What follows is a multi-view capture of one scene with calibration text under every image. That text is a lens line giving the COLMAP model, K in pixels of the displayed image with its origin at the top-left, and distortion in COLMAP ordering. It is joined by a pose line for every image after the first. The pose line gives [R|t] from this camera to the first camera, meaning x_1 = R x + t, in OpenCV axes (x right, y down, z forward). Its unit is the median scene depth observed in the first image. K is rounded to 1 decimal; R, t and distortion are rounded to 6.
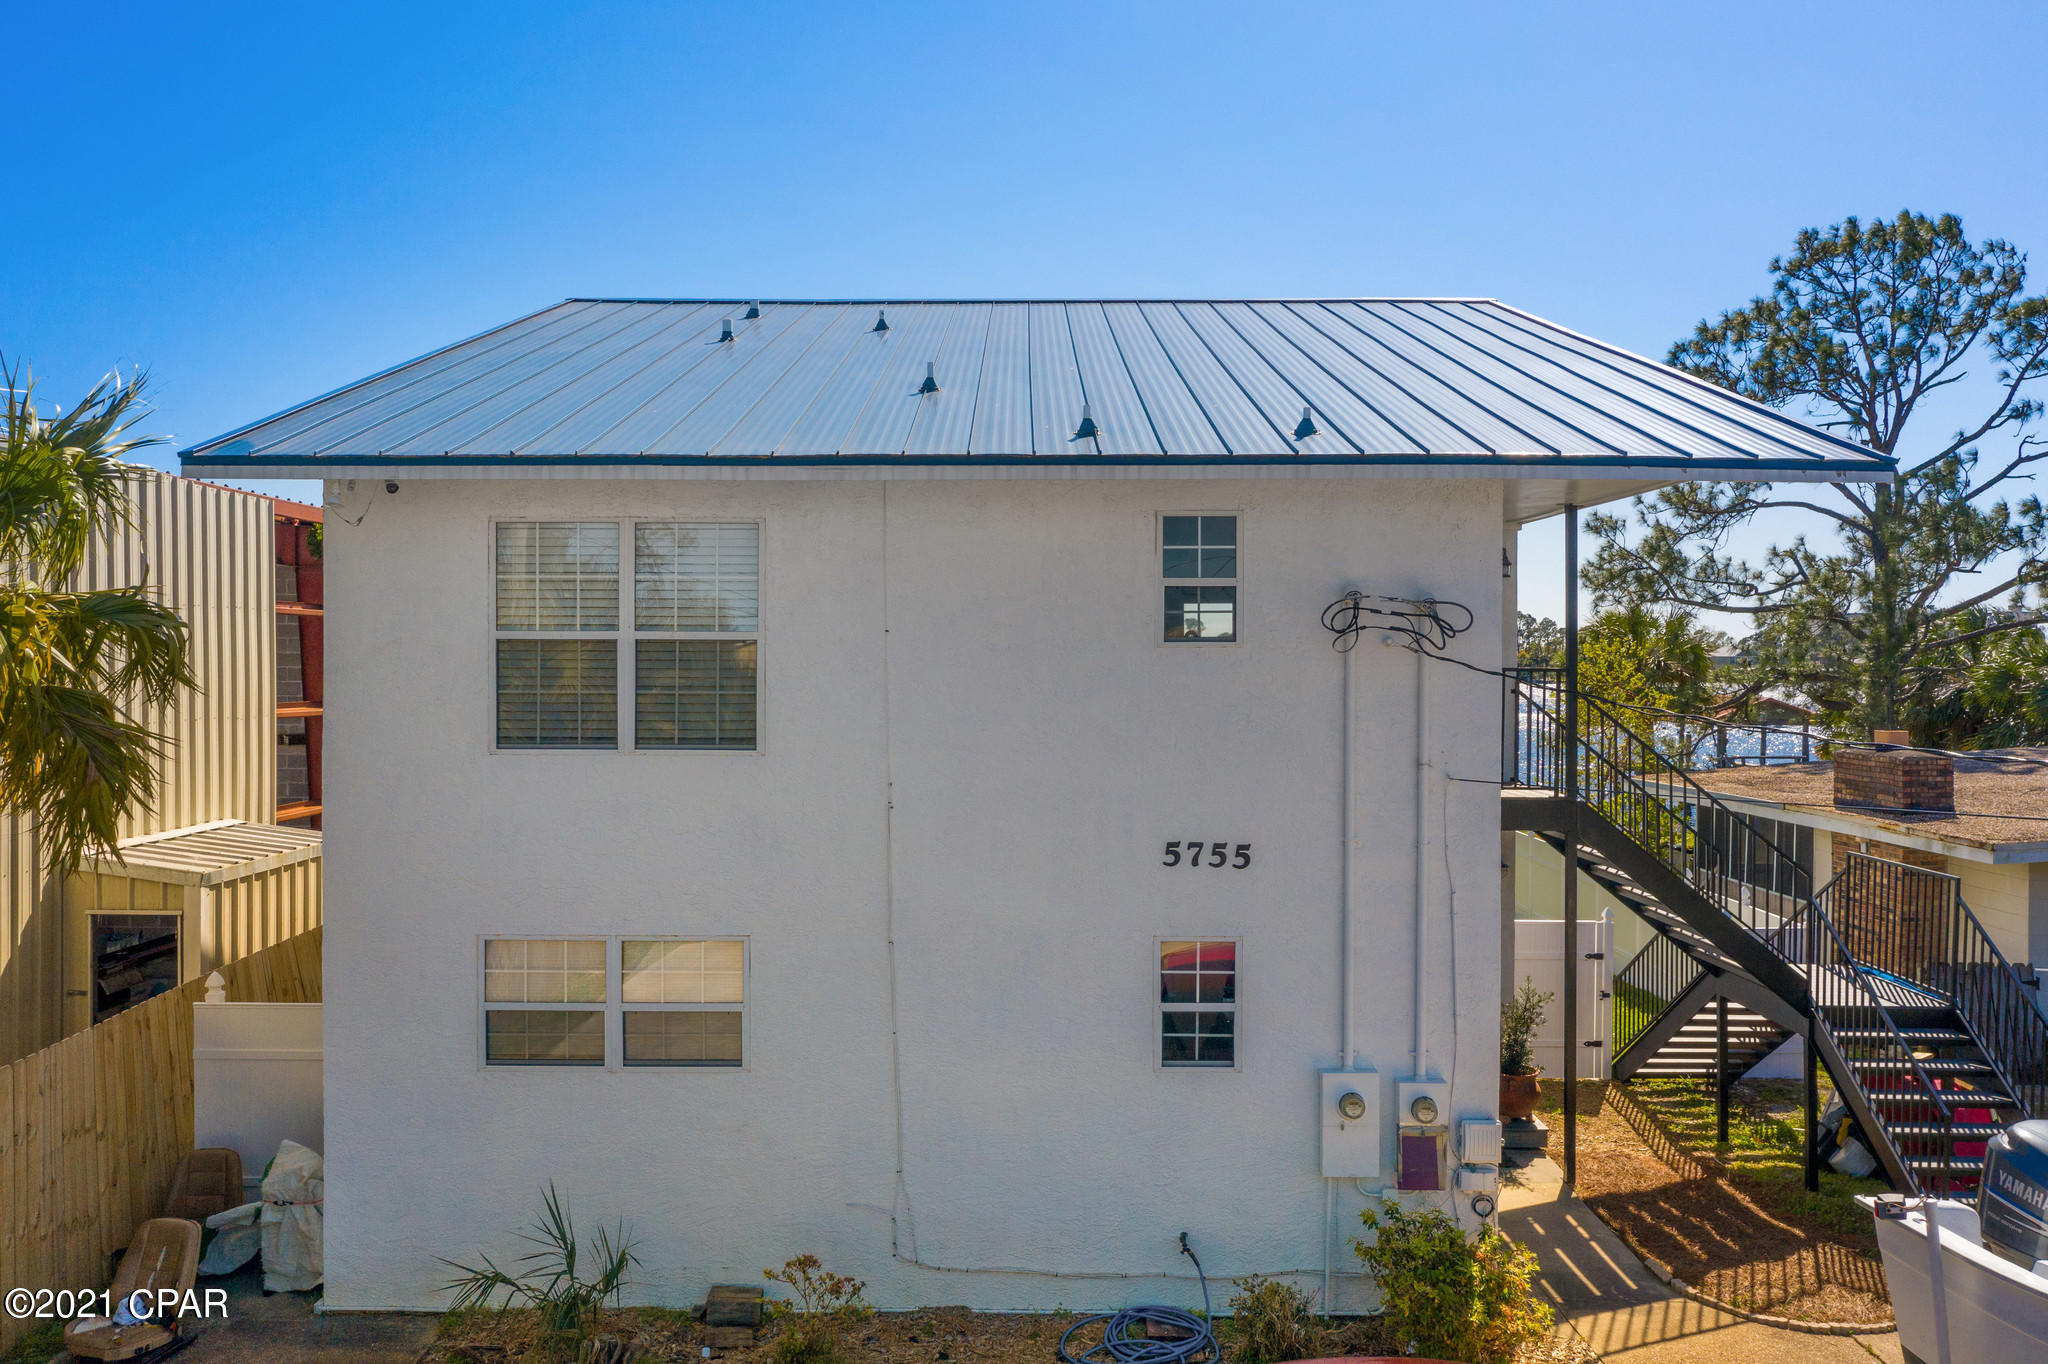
lens RADIAL K [[1591.6, 0, 1024.4], [0, 1591.6, 677.0], [0, 0, 1]] dist [-0.010712, 0.006093]
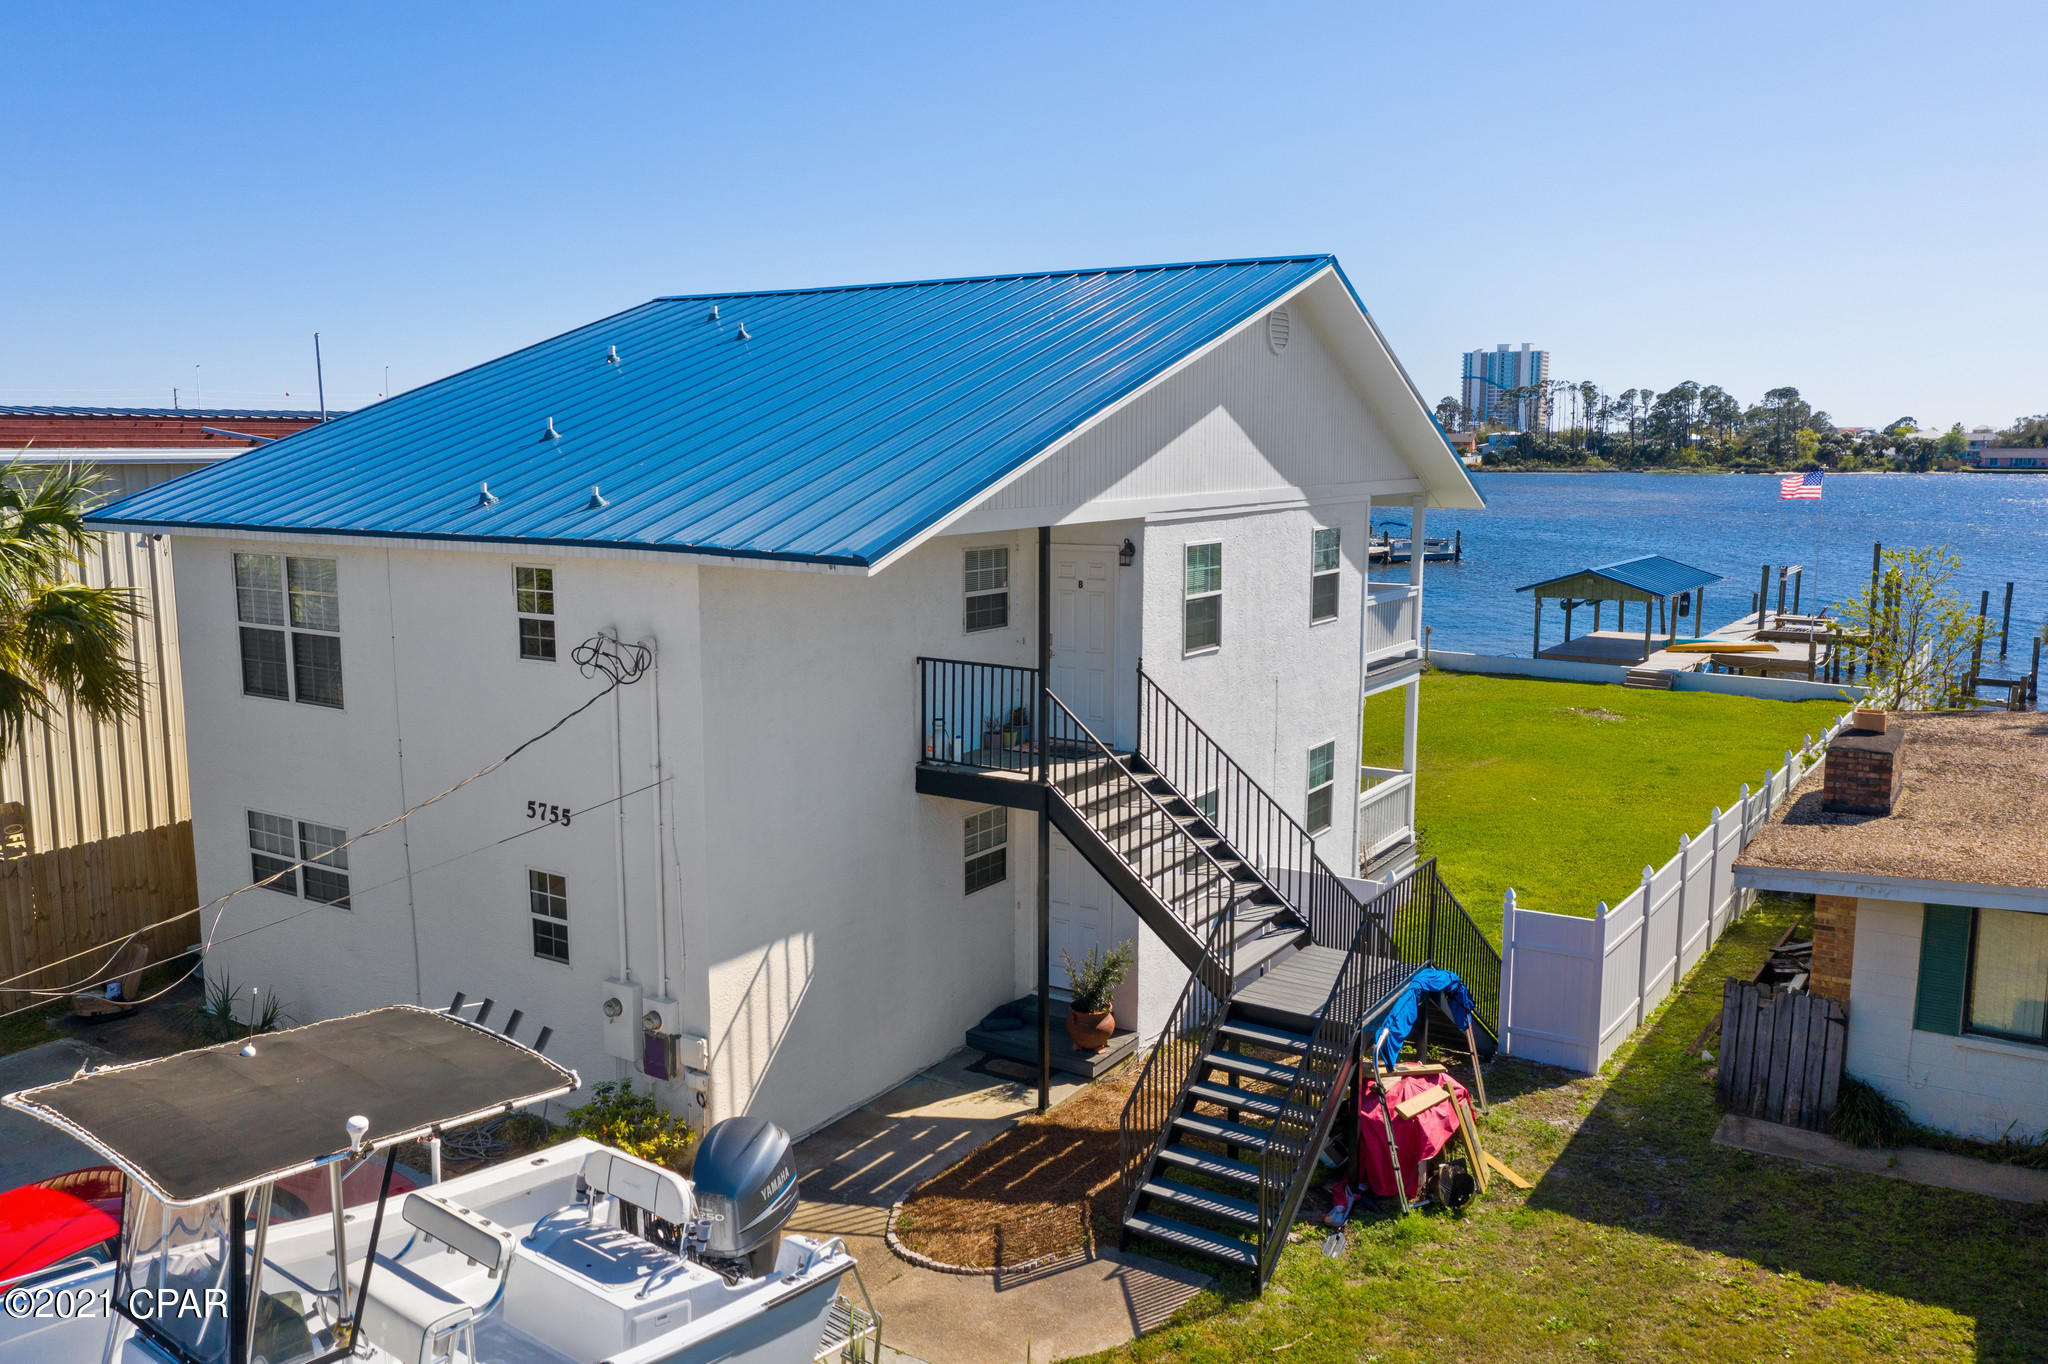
lens RADIAL K [[1591.6, 0, 1059.0], [0, 1591.6, 650.2], [0, 0, 1]] dist [-0.010712, 0.006093]
pose [[0.852317, 0.069308, -0.518414, 1.196032], [-0.005676, 0.992349, 0.123337, -0.200688], [0.522995, -0.102180, 0.846189, 0.080138]]
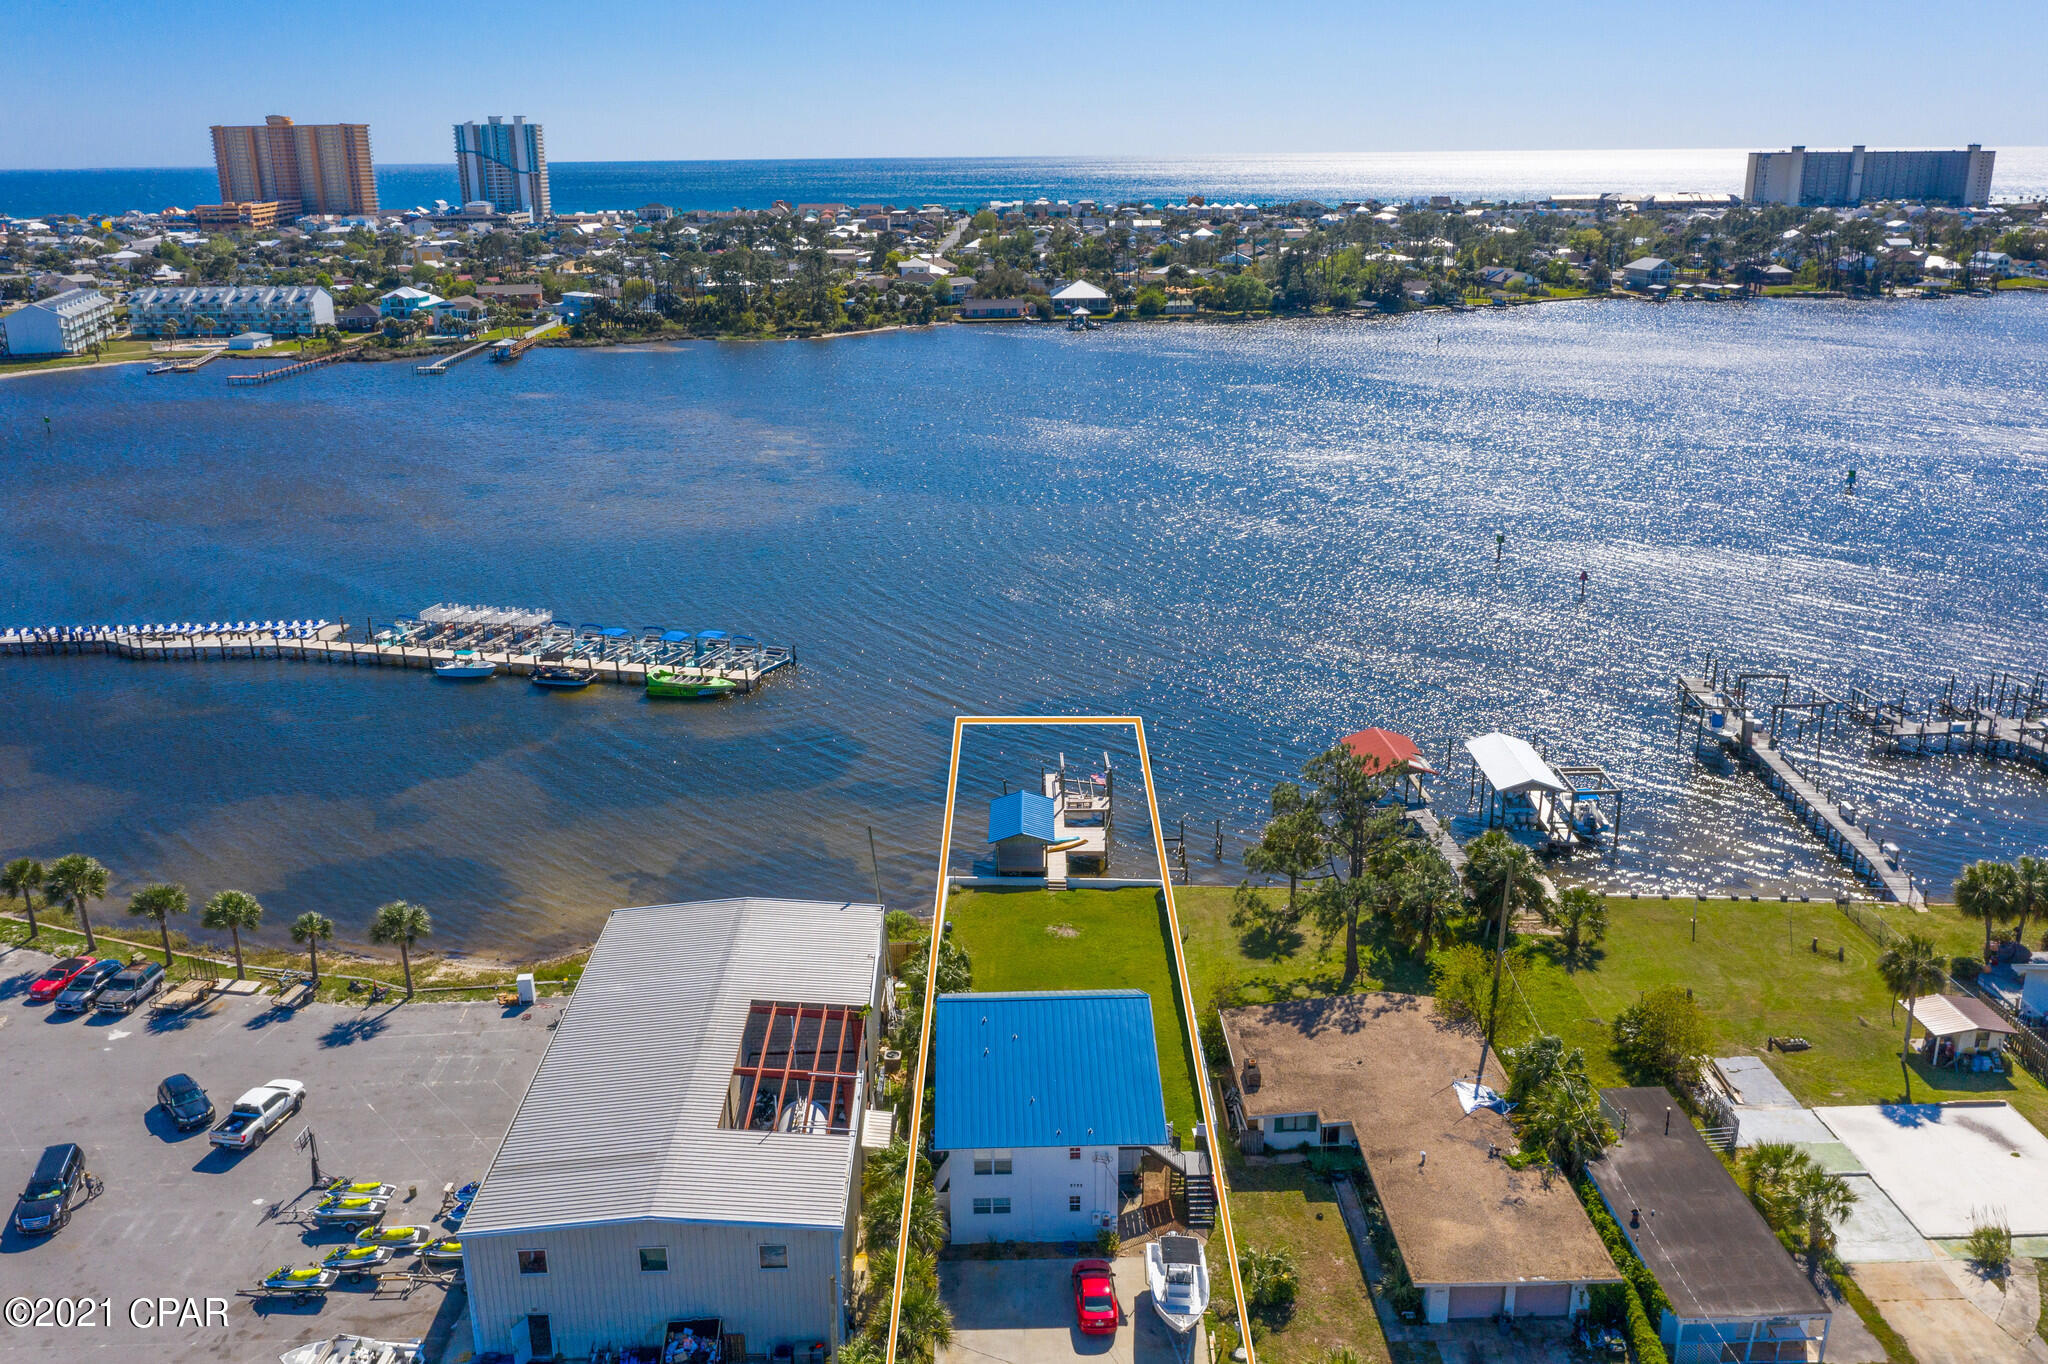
lens RADIAL K [[1591.6, 0, 1030.8], [0, 1591.6, 689.8], [0, 0, 1]] dist [-0.010712, 0.006093]
pose [[0.999050, -0.018926, 0.039245, -0.322914], [0.006180, 0.953184, 0.302329, -4.123231], [-0.043130, -0.301799, 0.952395, -5.050187]]
